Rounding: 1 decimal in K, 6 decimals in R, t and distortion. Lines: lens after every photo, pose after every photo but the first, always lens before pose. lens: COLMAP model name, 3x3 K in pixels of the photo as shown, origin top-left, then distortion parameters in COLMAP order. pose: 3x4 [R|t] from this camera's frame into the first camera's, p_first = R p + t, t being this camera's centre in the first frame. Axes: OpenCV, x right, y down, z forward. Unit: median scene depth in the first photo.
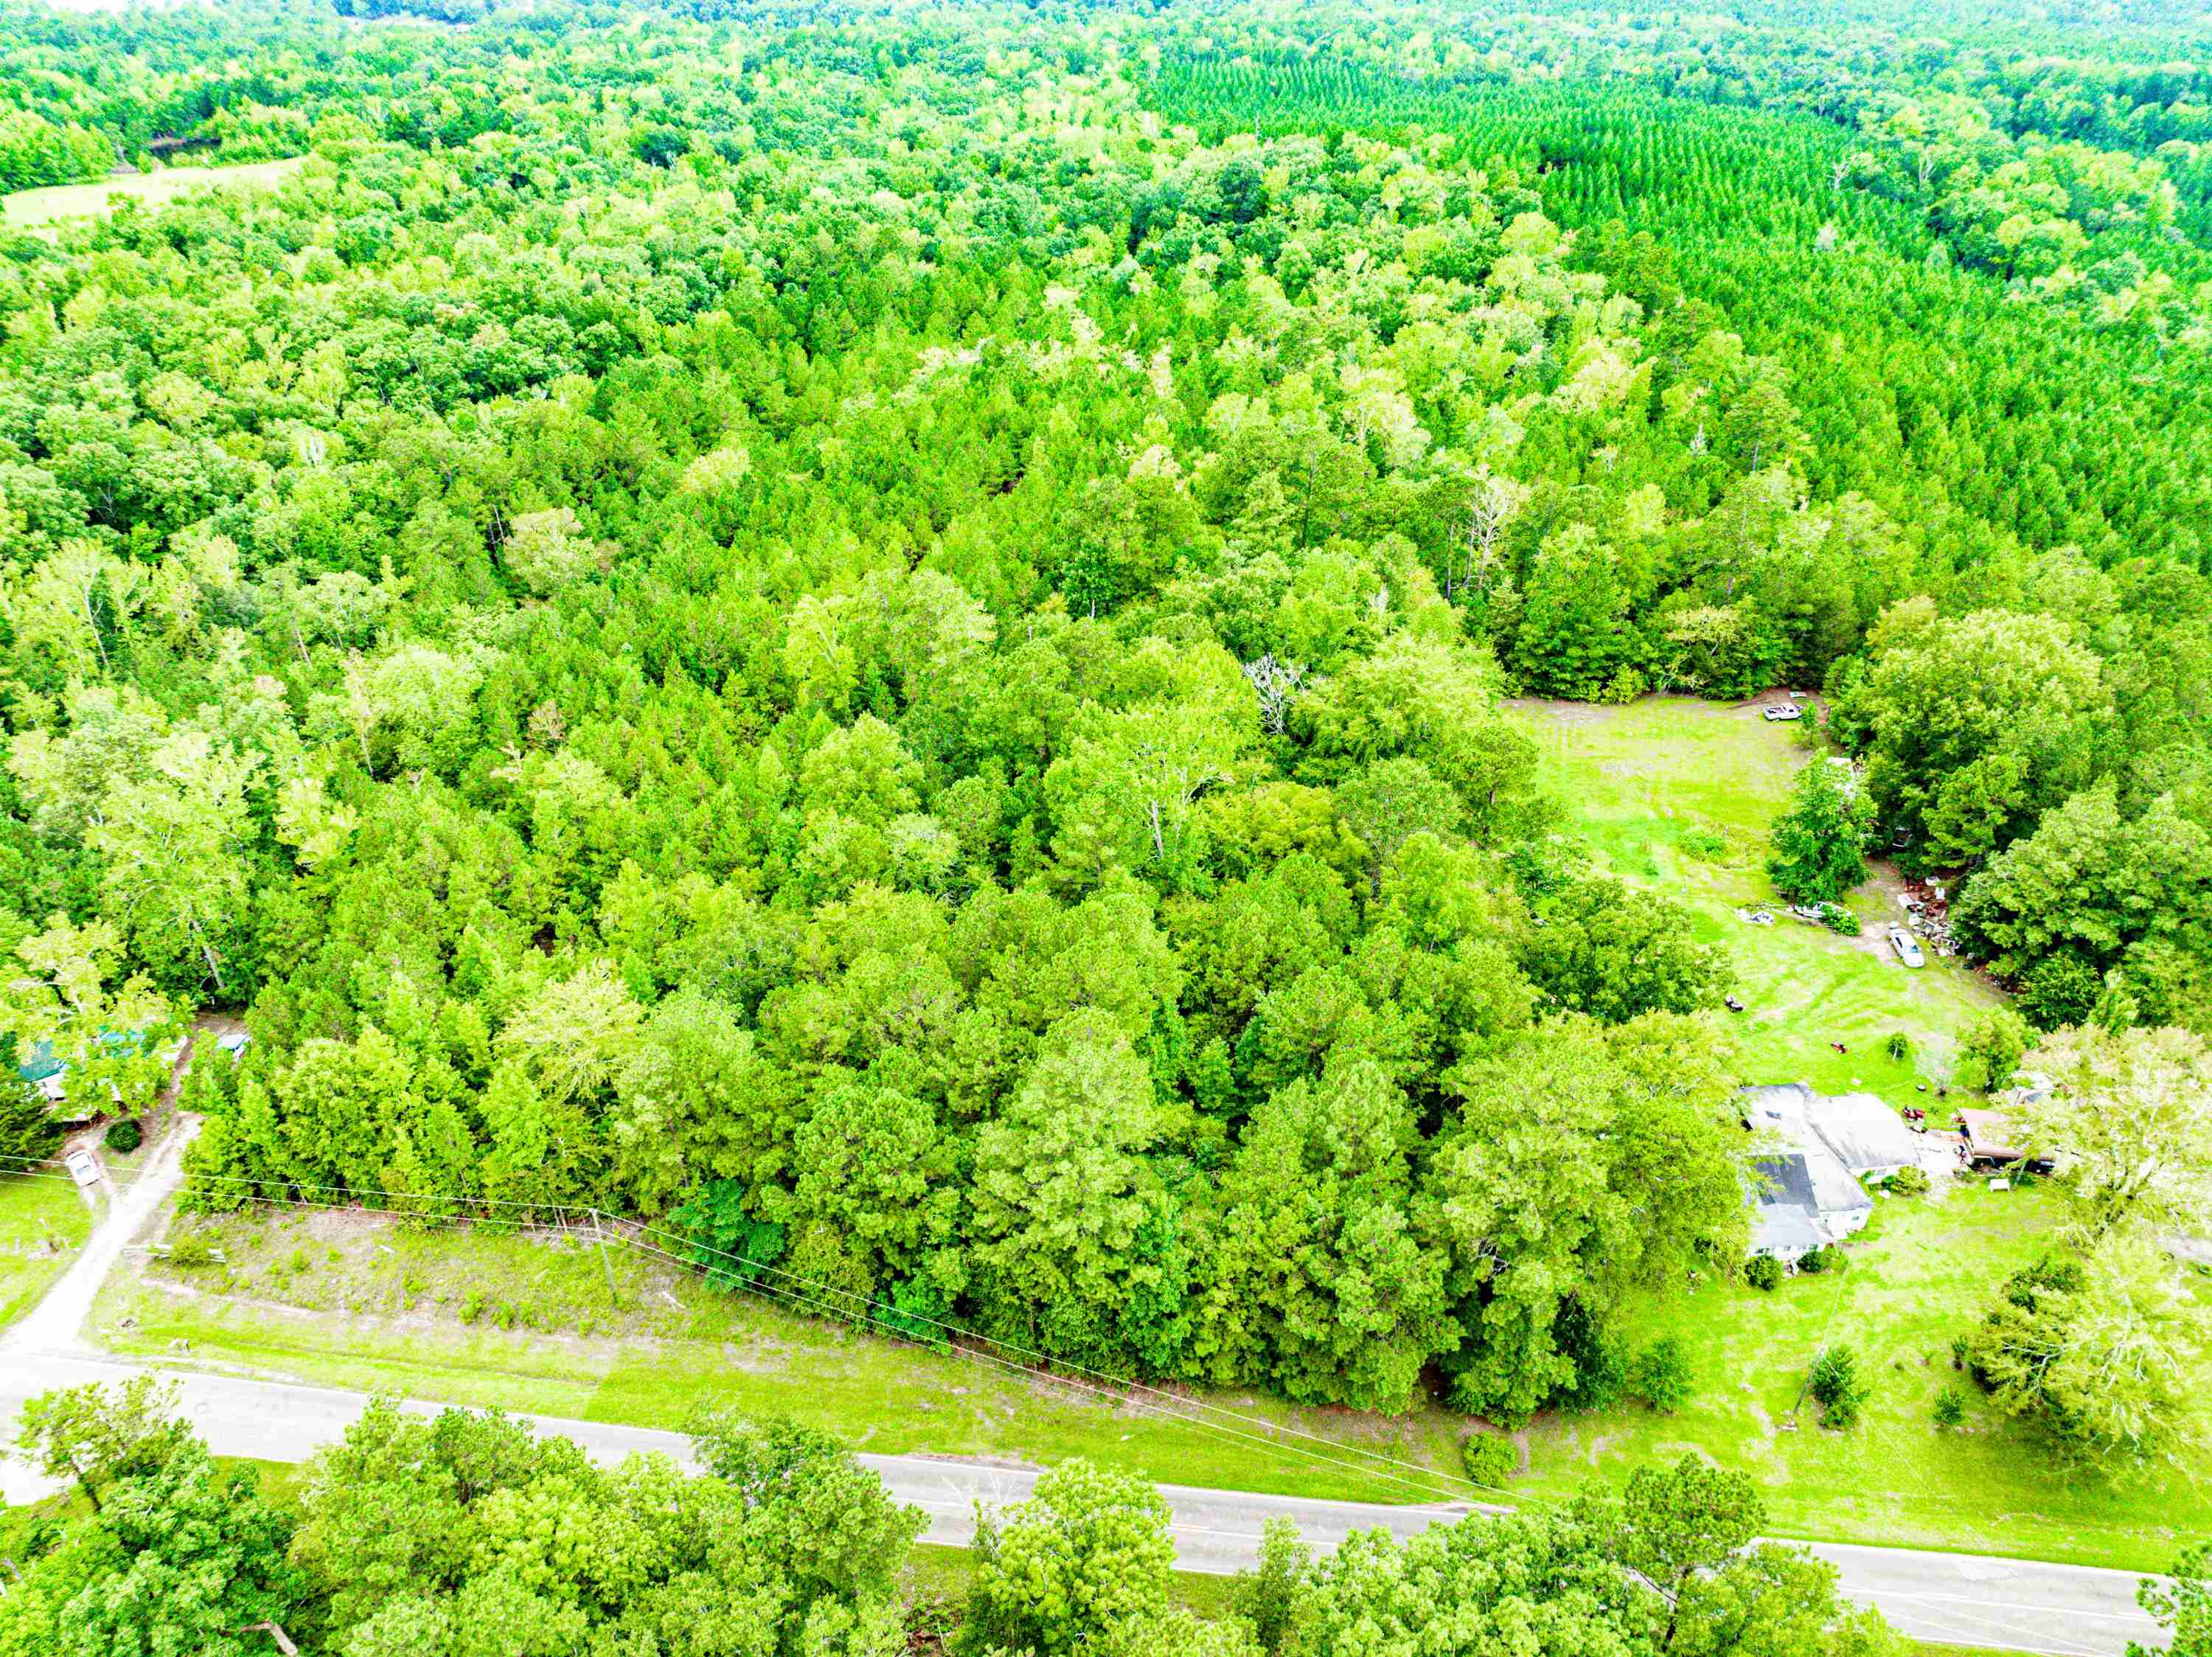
lens RADIAL K [[1553.9, 0, 1106.0], [0, 1553.9, 828.5], [0, 0, 1]] dist [-0.039806, 0.004129]
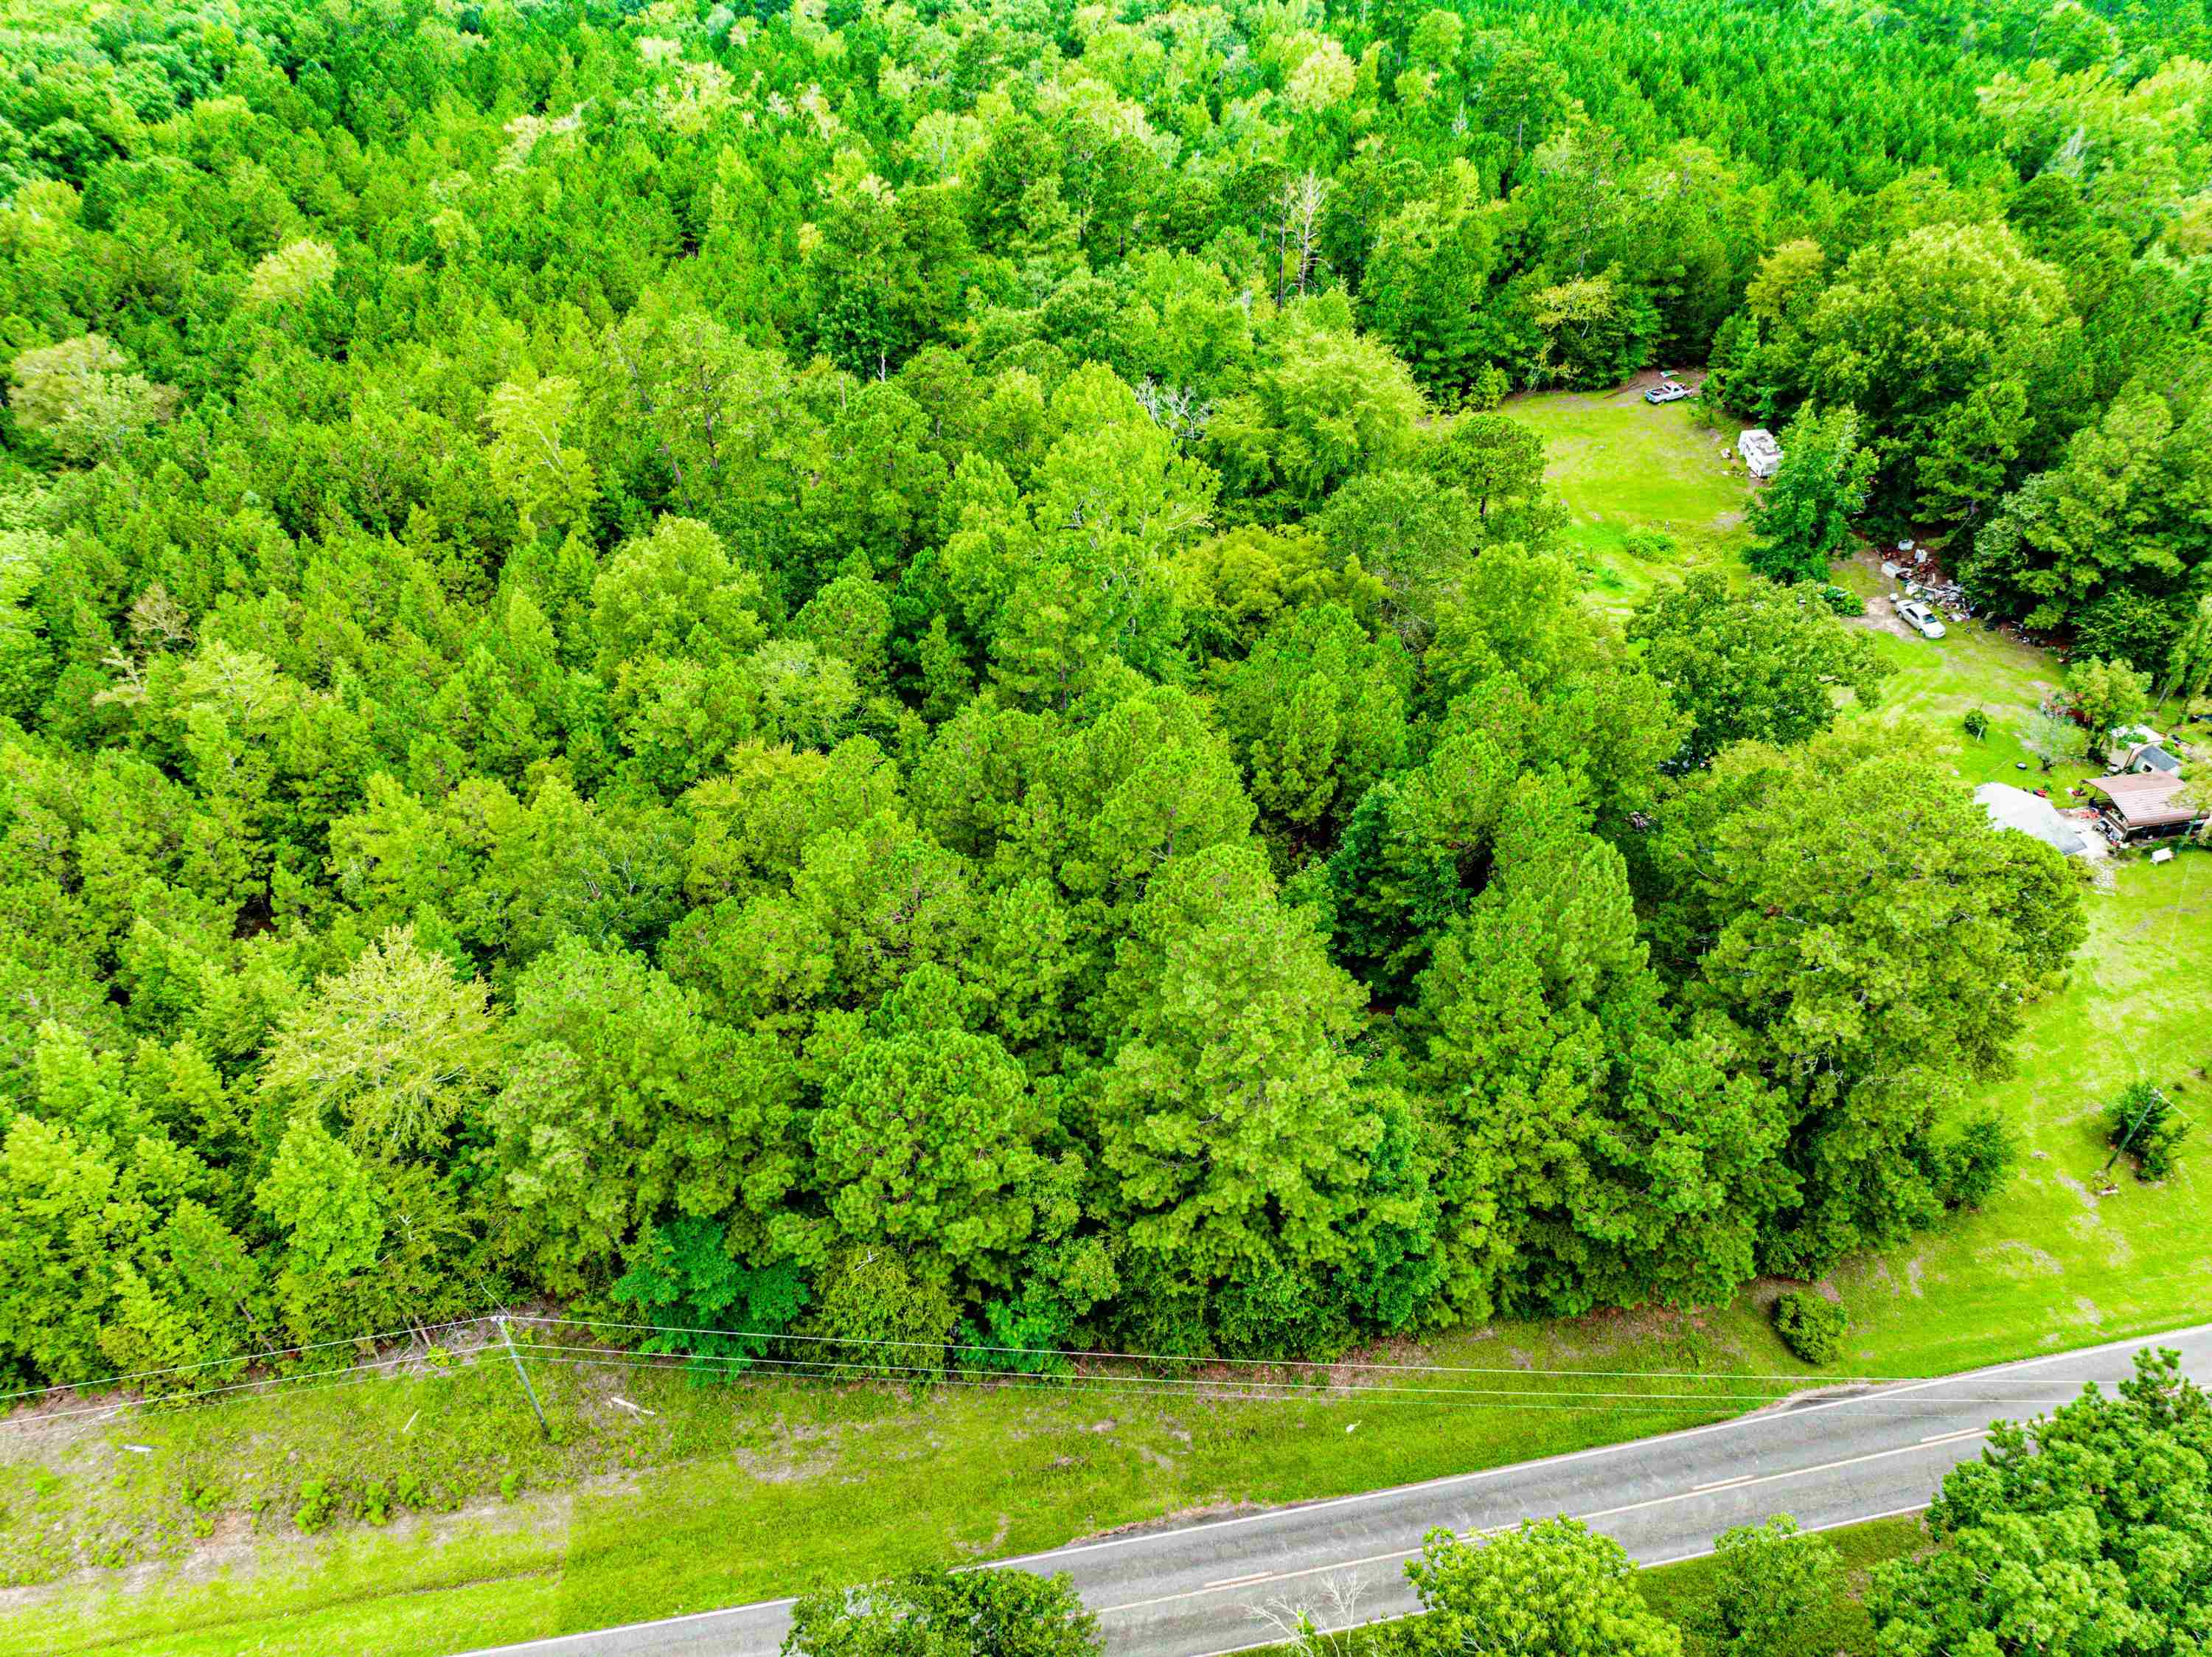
lens RADIAL K [[1556.0, 0, 1106.0], [0, 1556.0, 828.5], [0, 0, 1]] dist [-0.057463, 0.033987]
pose [[0.955389, -0.188088, 0.227716, -0.154455], [0.164153, 0.979107, 0.120012, 0.013919], [-0.245532, -0.077278, 0.966303, 0.269710]]
